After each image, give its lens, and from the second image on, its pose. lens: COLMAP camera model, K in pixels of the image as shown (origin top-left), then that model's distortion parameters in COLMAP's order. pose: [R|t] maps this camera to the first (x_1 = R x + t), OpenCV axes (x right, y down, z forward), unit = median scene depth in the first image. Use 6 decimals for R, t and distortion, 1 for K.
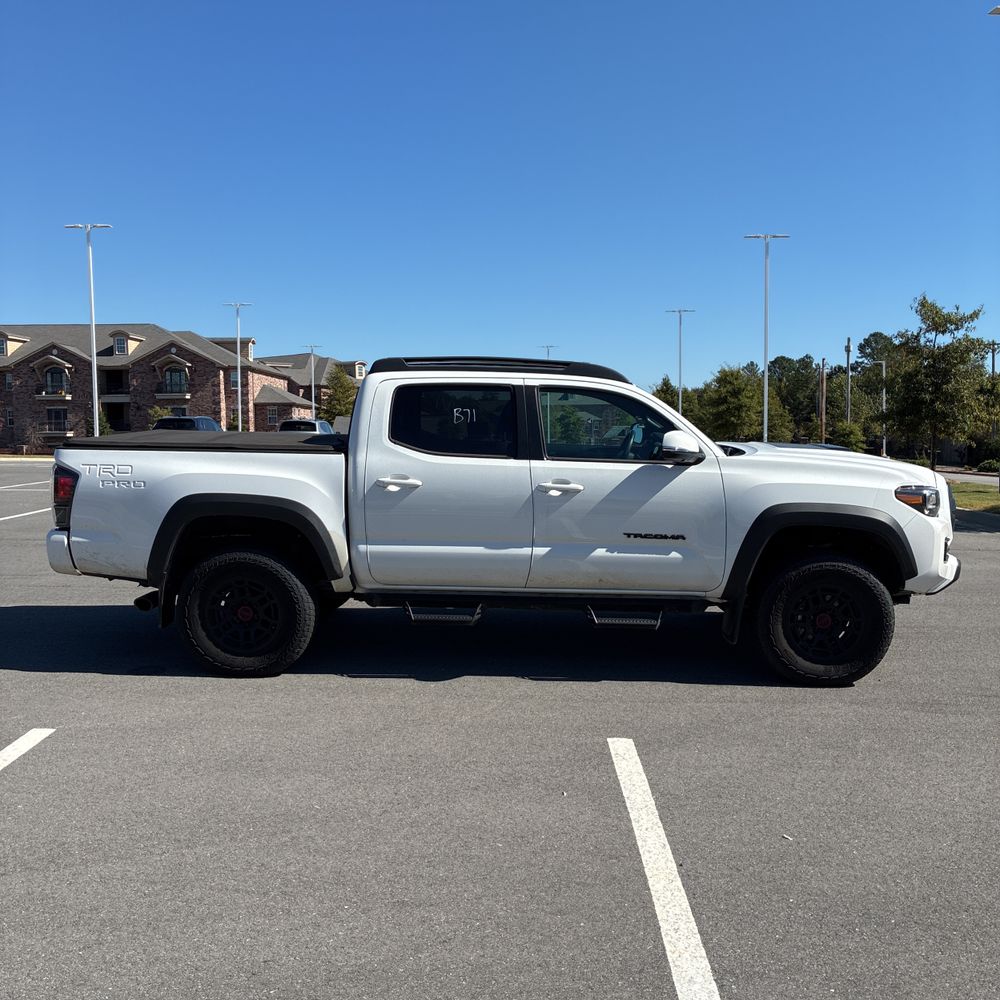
lens RADIAL K [[1025.4, 0, 504.4], [0, 1025.4, 509.7], [0, 0, 1]] dist [0.034170, -0.036758]
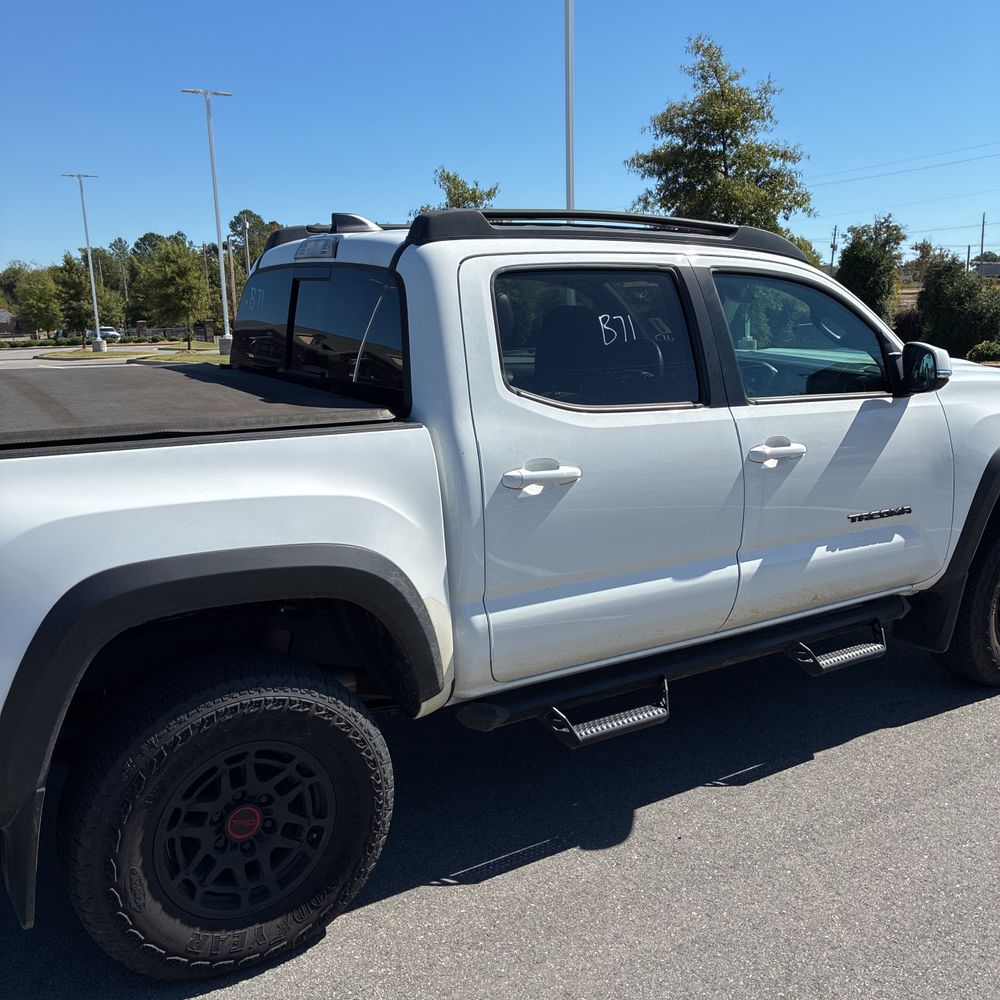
lens RADIAL K [[1017.0, 0, 502.7], [0, 1017.0, 510.9], [0, 0, 1]] dist [0.035557, -0.033567]
pose [[0.826997, -0.133344, 0.546164, -0.374093], [0.068794, 0.988167, 0.137090, -0.075498], [-0.557982, -0.075800, 0.826384, 0.601432]]
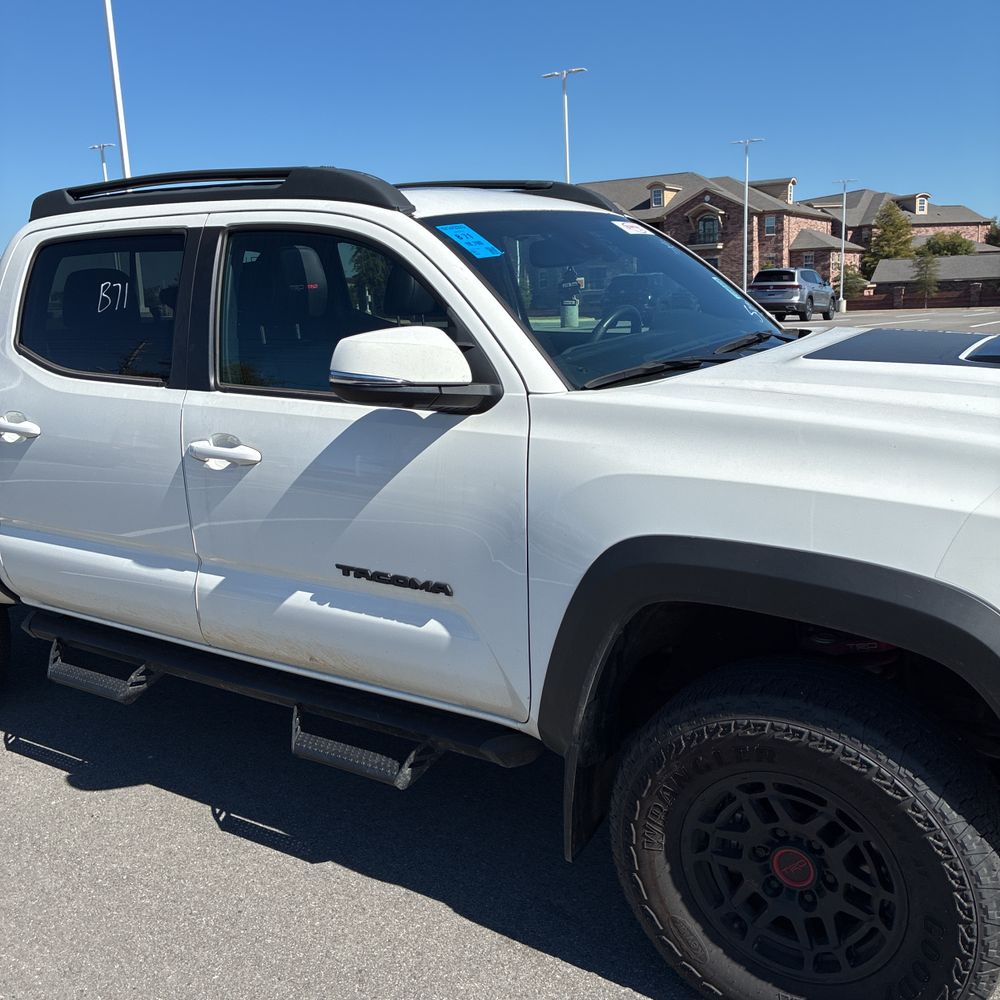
lens RADIAL K [[1017.7, 0, 506.2], [0, 1017.7, 498.8], [0, 0, 1]] dist [0.022939, -0.016785]
pose [[0.855441, 0.076726, -0.512185, 0.389902], [-0.006473, 0.990472, 0.137562, -0.063518], [0.517860, -0.114360, 0.847787, 0.658094]]
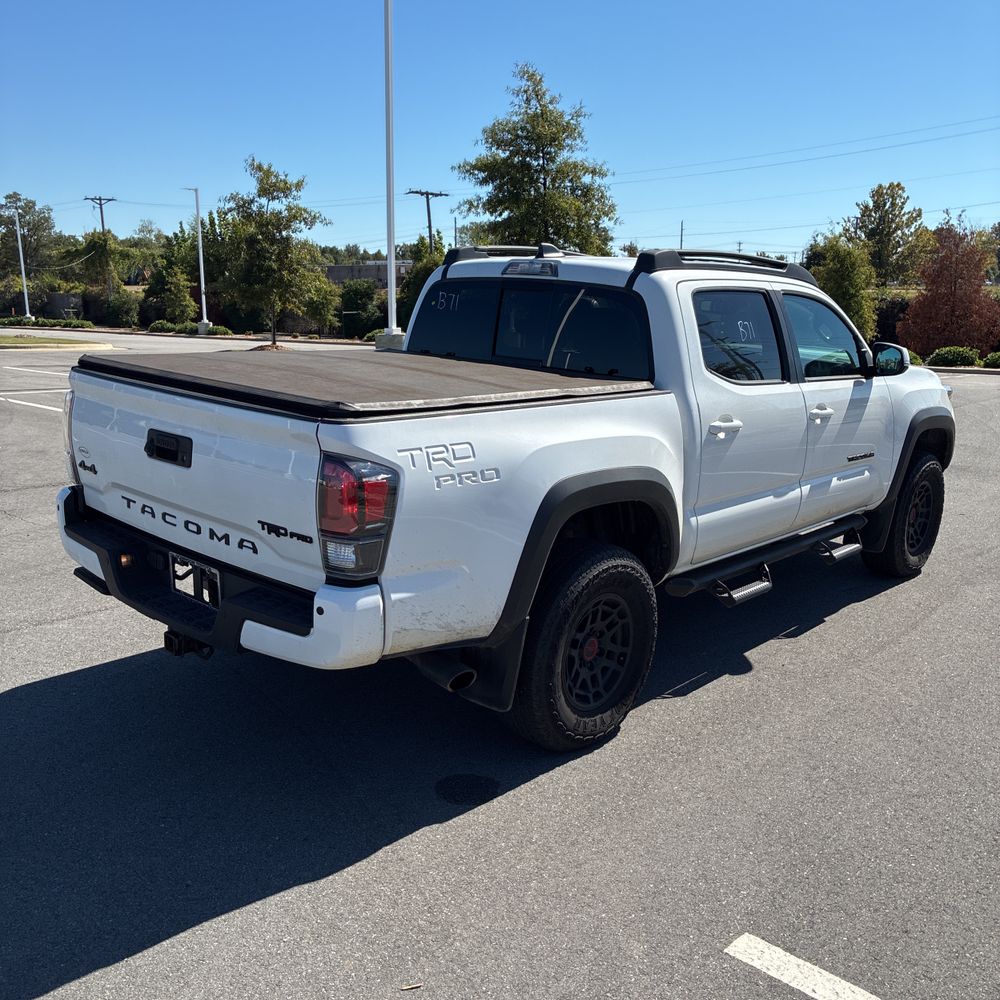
lens RADIAL K [[1018.5, 0, 508.8], [0, 1018.5, 508.8], [0, 0, 1]] dist [0.011717, 0.006439]
pose [[0.645226, -0.157797, 0.747518, -0.748846], [0.052238, 0.985260, 0.162893, -0.093777], [-0.762204, -0.066054, 0.643958, 0.627825]]
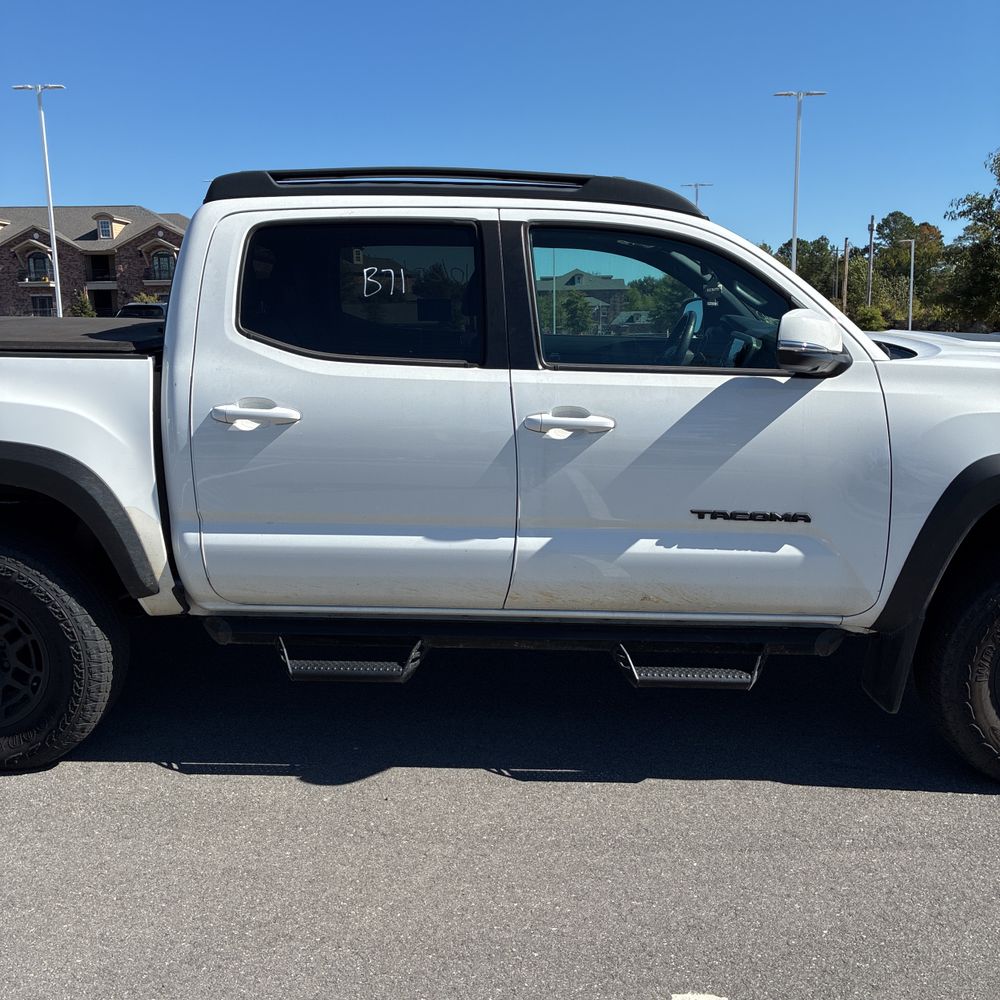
lens RADIAL K [[1018.8, 0, 496.1], [0, 1018.8, 498.6], [0, 0, 1]] dist [0.022590, 0.007821]
pose [[0.999894, -0.002626, -0.014308, 0.024370], [0.004020, 0.995146, 0.098327, -0.033385], [0.013980, -0.098374, 0.995051, 0.474968]]
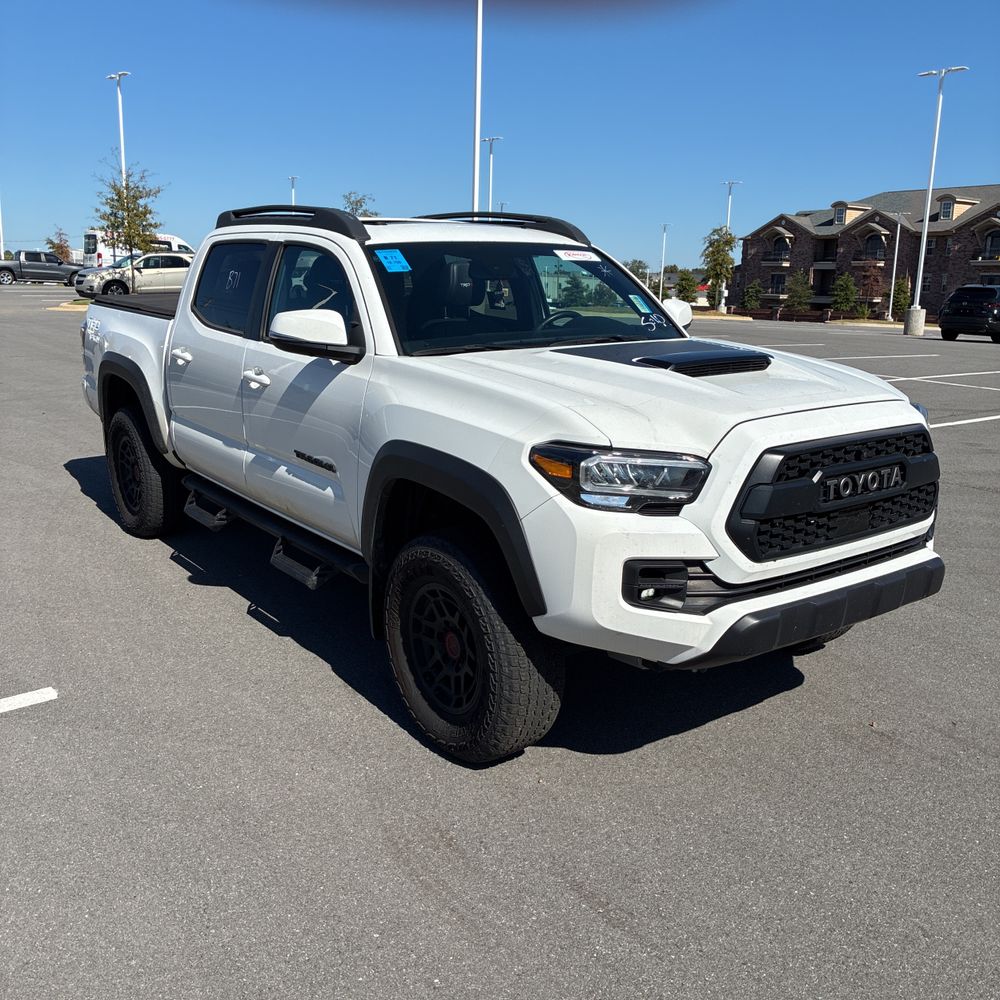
lens RADIAL K [[1025.4, 0, 504.4], [0, 1025.4, 509.7], [0, 0, 1]] dist [0.034170, -0.036758]
pose [[0.612329, 0.191912, -0.766957, 0.758957], [-0.094167, 0.980889, 0.170261, -0.072032], [0.784975, -0.032033, 0.618698, 0.649595]]
